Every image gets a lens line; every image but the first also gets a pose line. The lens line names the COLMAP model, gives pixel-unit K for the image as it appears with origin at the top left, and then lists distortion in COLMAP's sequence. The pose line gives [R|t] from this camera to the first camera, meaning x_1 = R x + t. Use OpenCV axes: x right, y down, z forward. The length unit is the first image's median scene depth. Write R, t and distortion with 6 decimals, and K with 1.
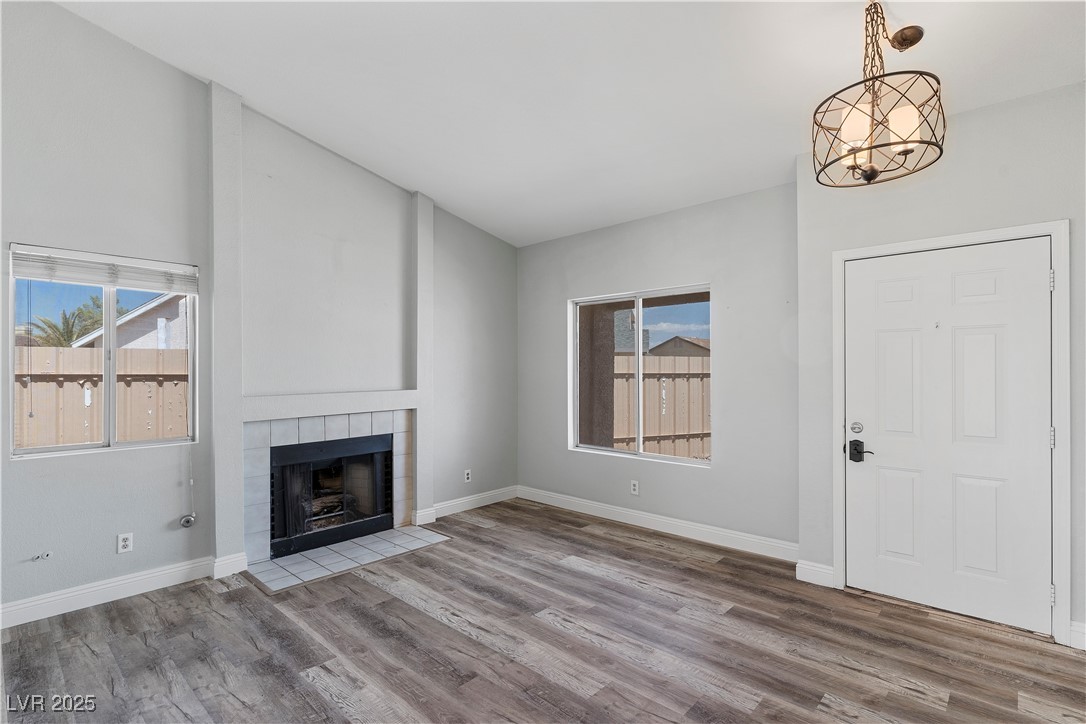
lens RADIAL K [[520.5, 0, 541.6], [0, 520.5, 364.7], [0, 0, 1]] dist [0.004181, 0.000227]
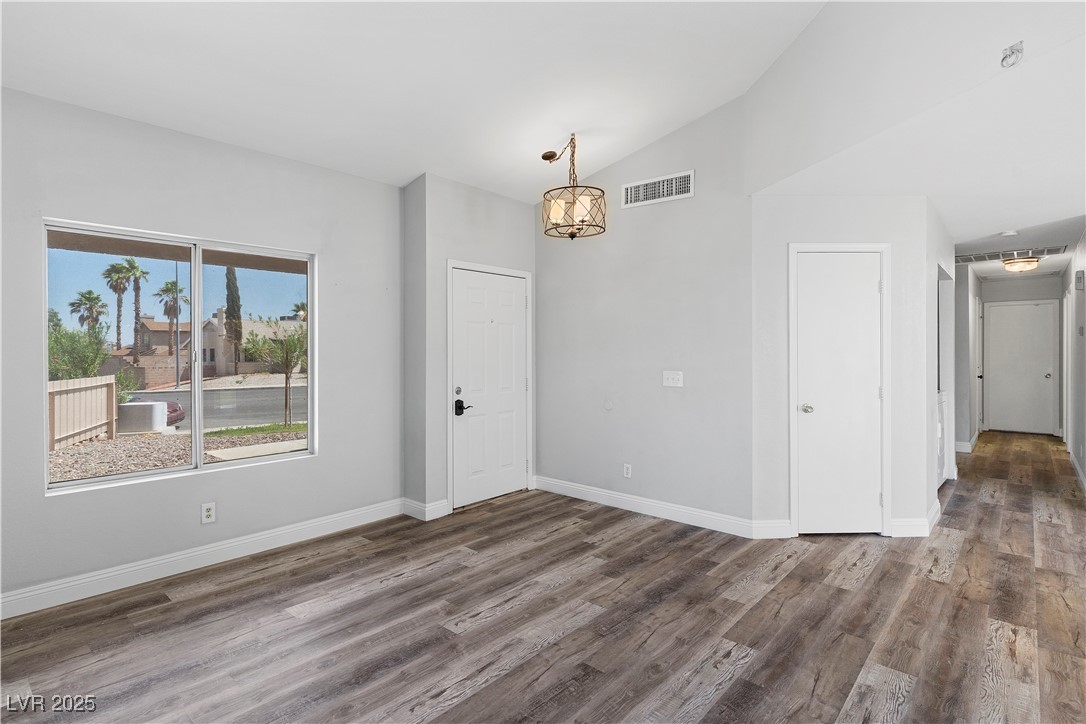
lens RADIAL K [[540.5, 0, 535.3], [0, 540.5, 352.9], [0, 0, 1]] dist [0.004134, -0.000055]
pose [[-0.007989, 0.000632, 0.999968, -0.813378], [-0.005550, 0.999984, -0.000676, 0.020548], [-0.999953, -0.005555, -0.007986, 0.800928]]
